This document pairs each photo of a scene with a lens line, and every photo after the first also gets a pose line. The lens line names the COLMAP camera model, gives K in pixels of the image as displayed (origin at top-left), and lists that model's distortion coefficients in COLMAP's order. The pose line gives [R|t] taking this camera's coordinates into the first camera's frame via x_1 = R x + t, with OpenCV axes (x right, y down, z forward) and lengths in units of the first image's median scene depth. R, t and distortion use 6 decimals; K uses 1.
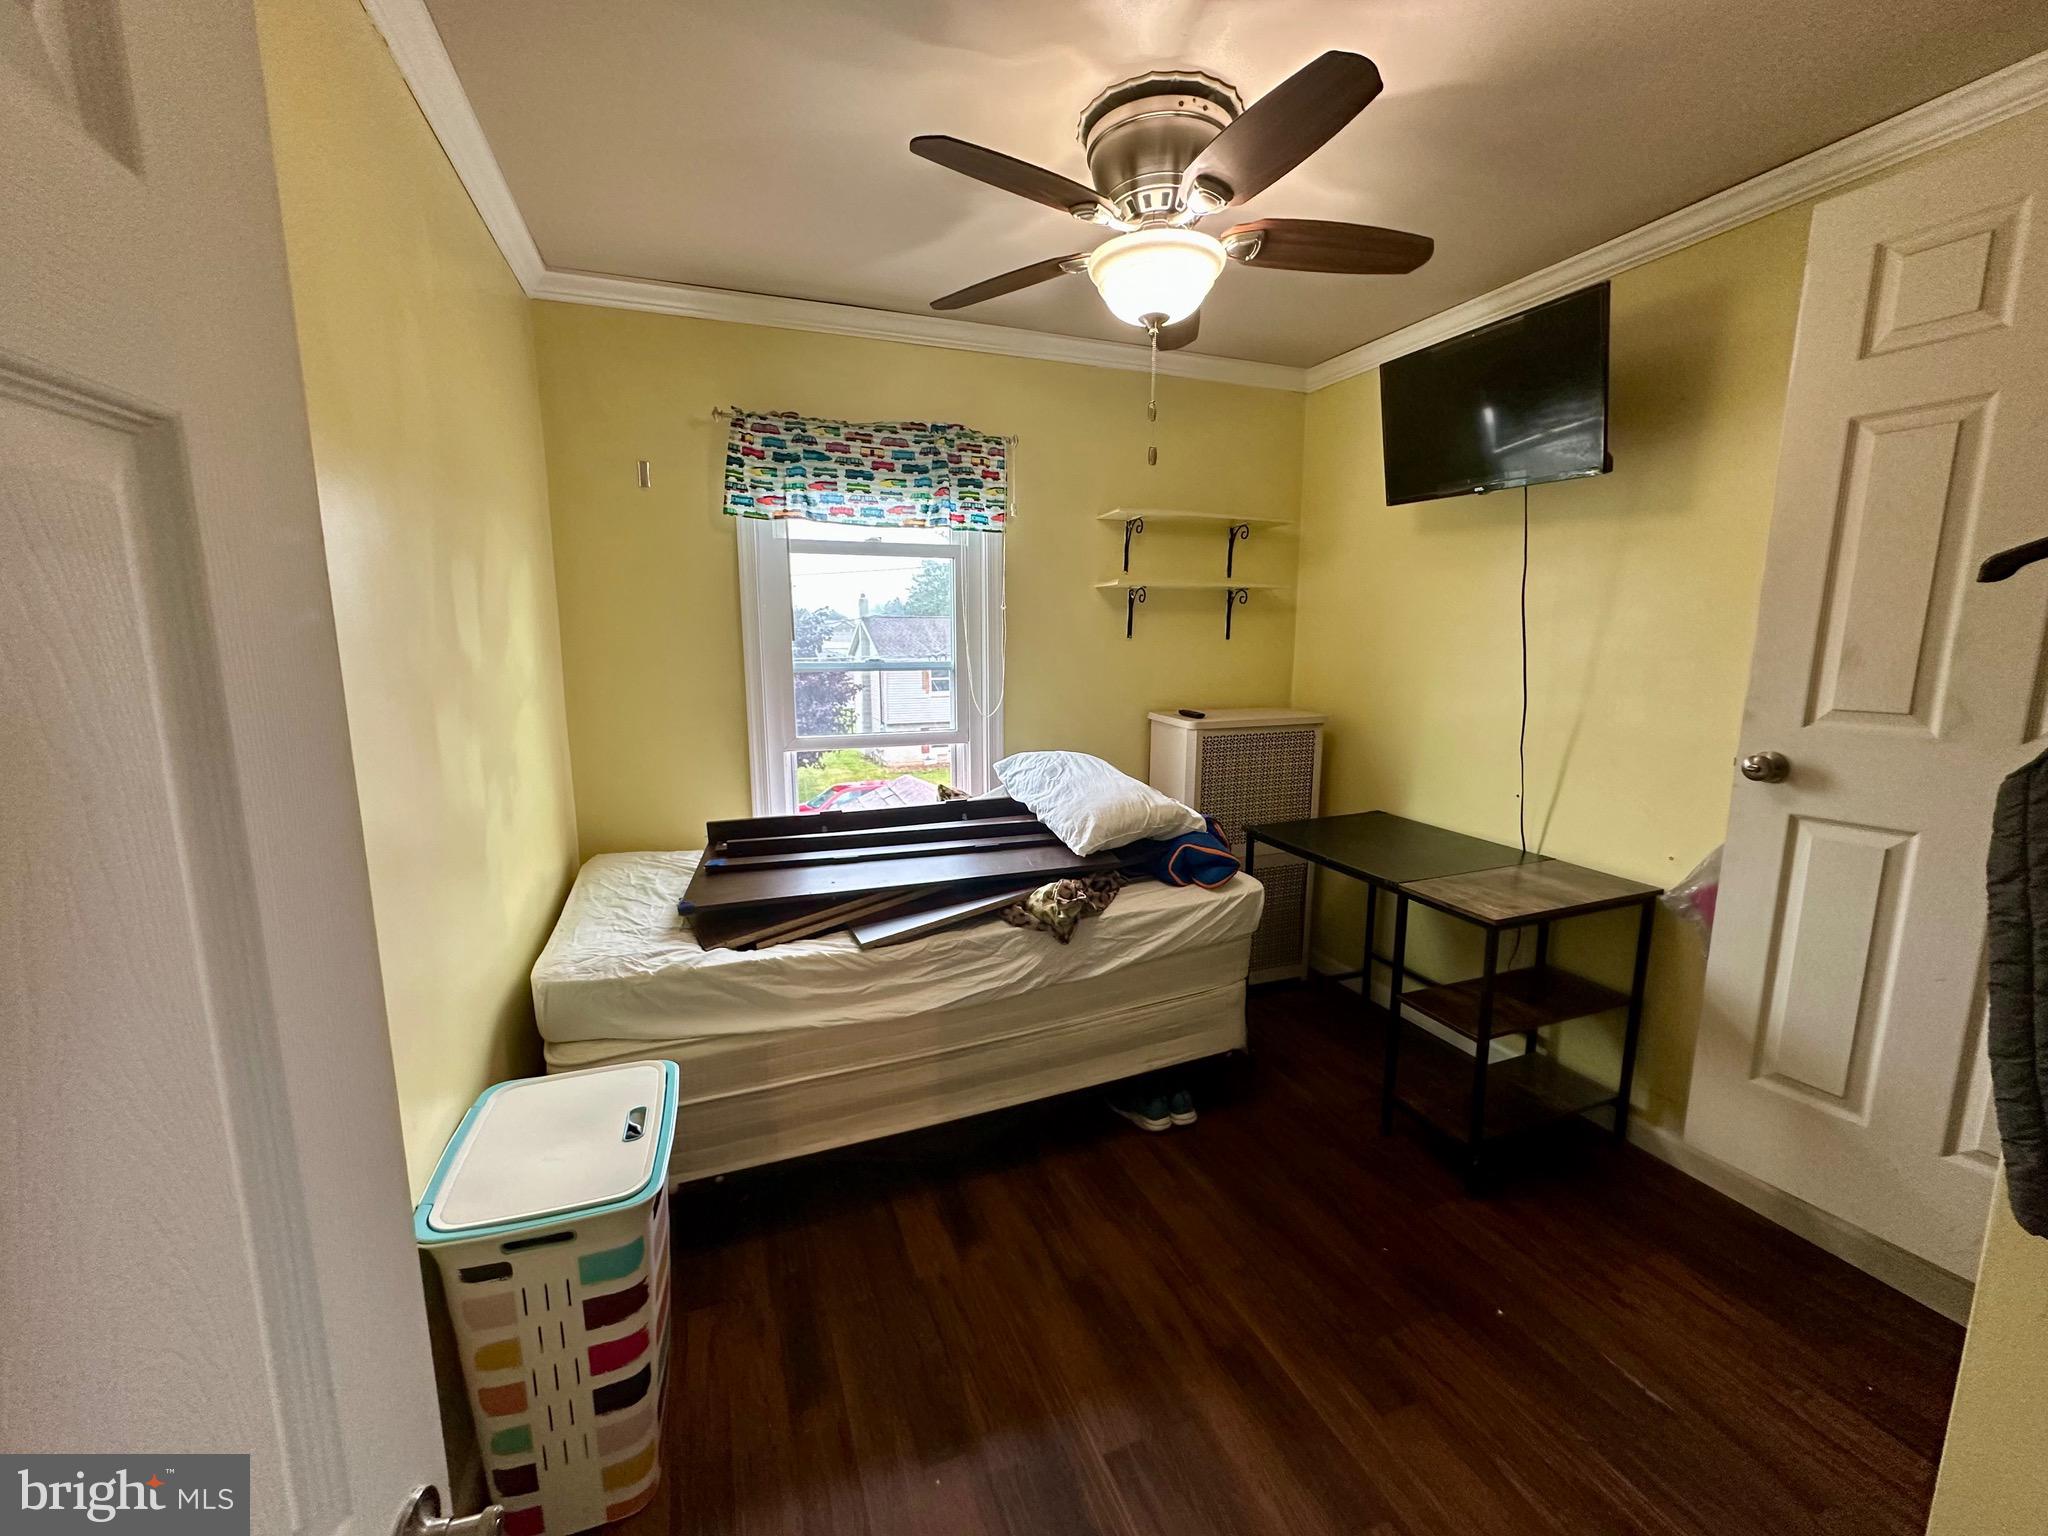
lens RADIAL K [[816.8, 0, 1024.3], [0, 816.8, 766.2], [0, 0, 1]] dist [-0.001556, -0.000063]
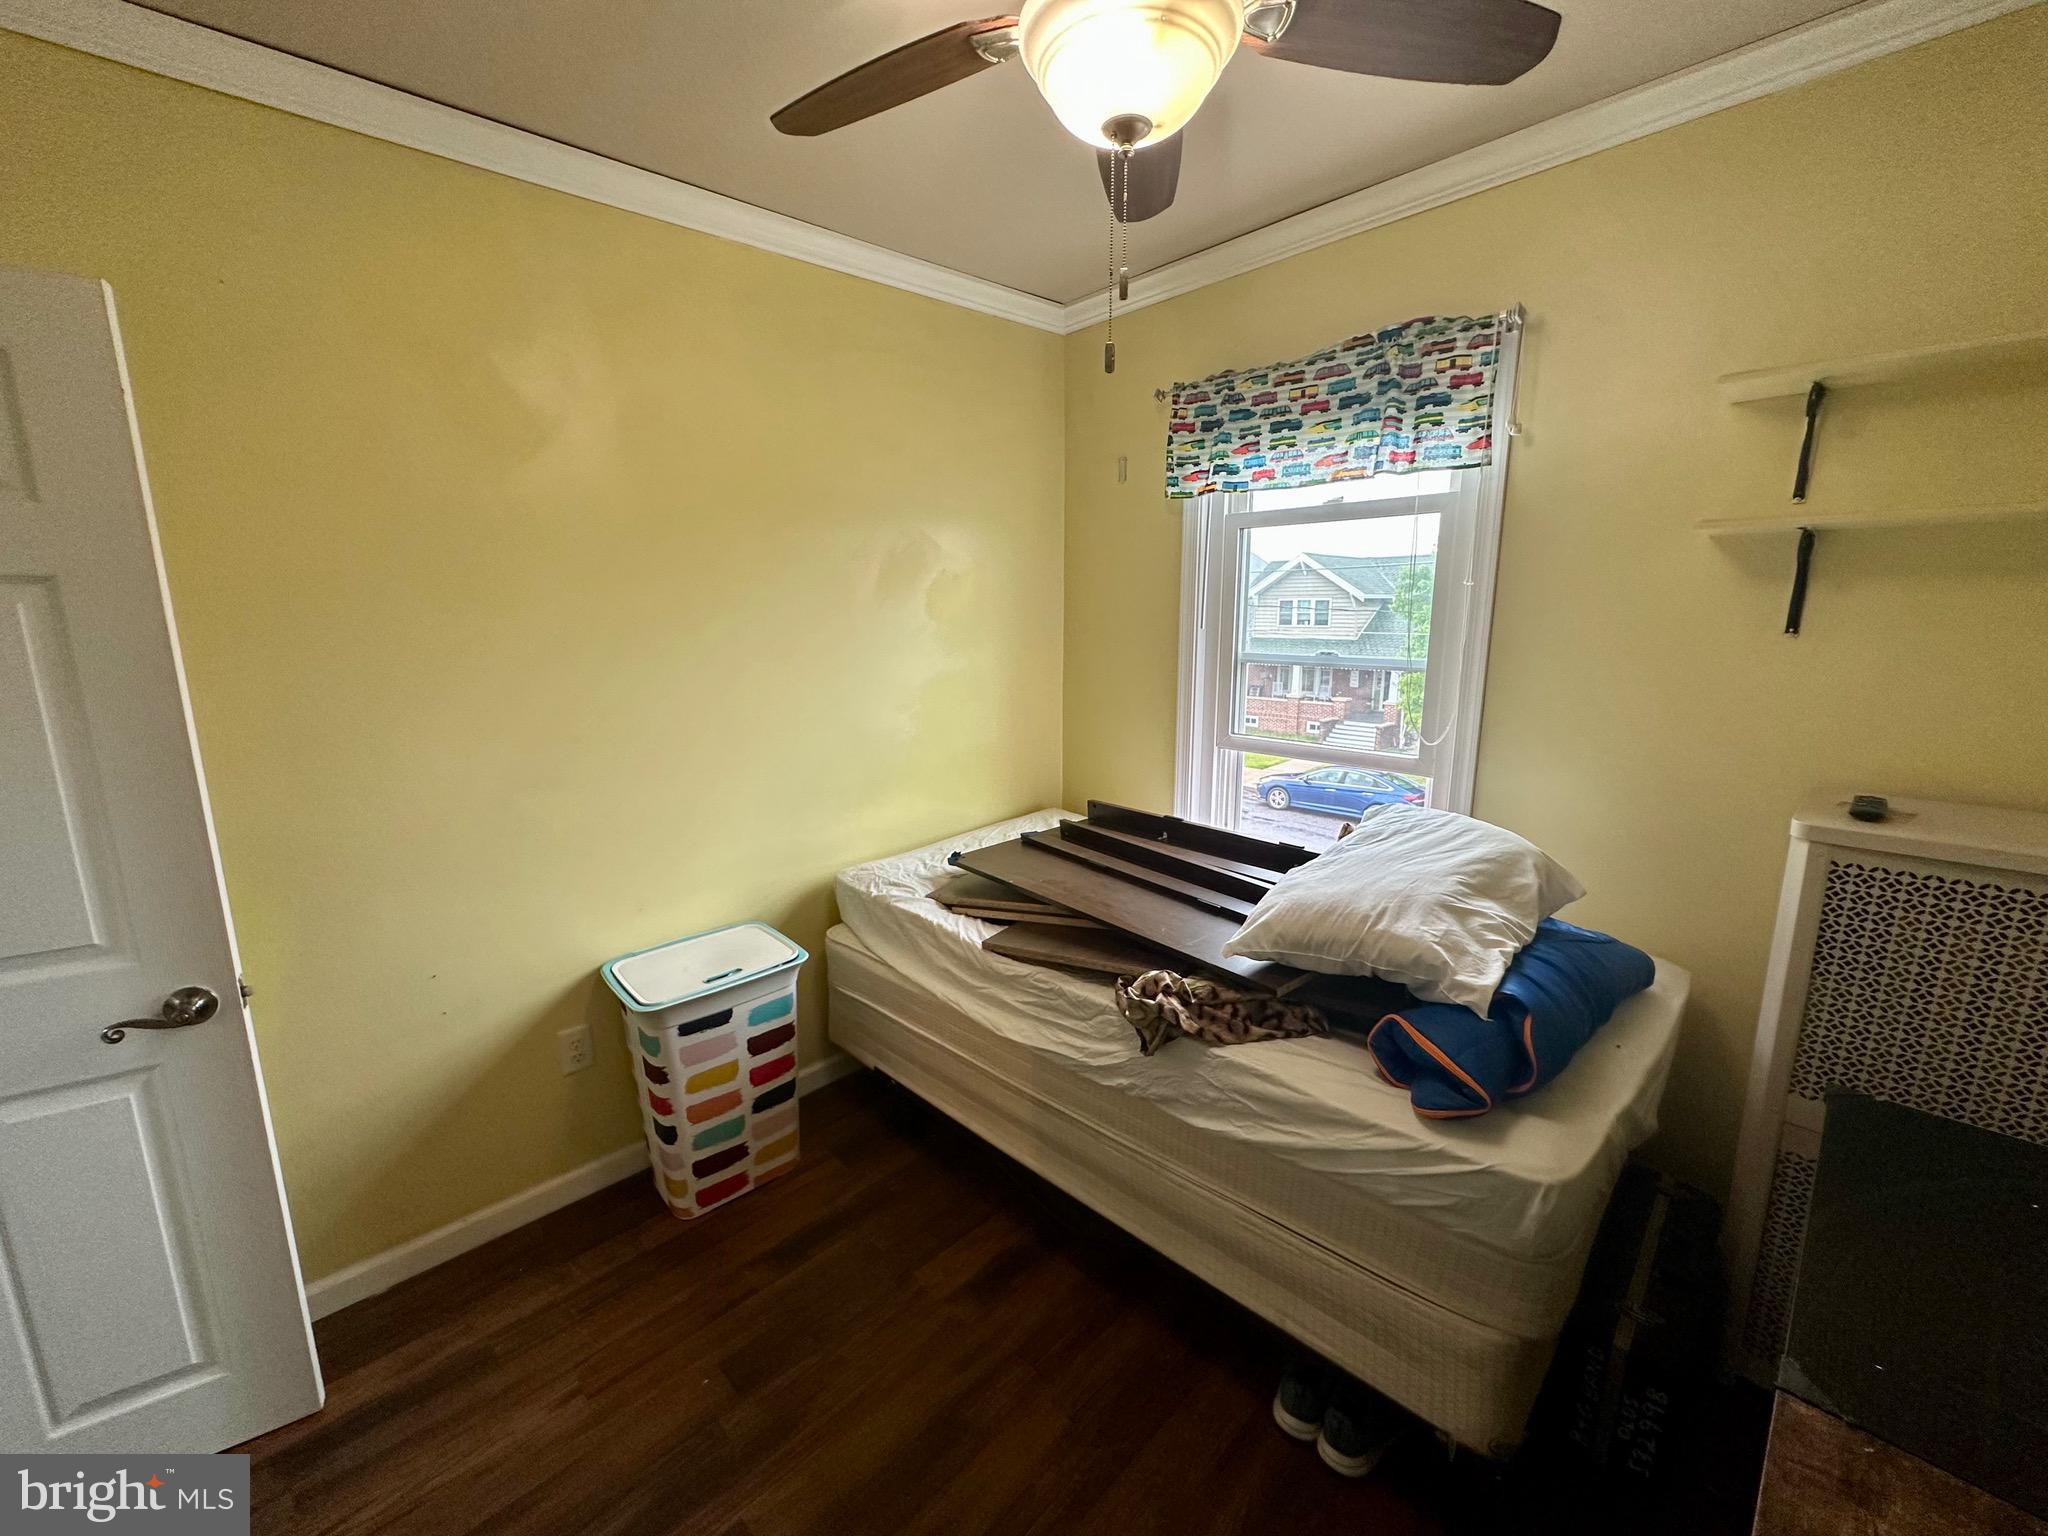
lens RADIAL K [[816.8, 0, 1022.7], [0, 816.8, 763.8], [0, 0, 1]] dist [-0.001556, -0.000063]
pose [[0.386708, 0.171874, -0.906044, 0.497898], [-0.140561, 0.981985, 0.126287, -0.092189], [0.911427, 0.078518, 0.403900, 0.461760]]
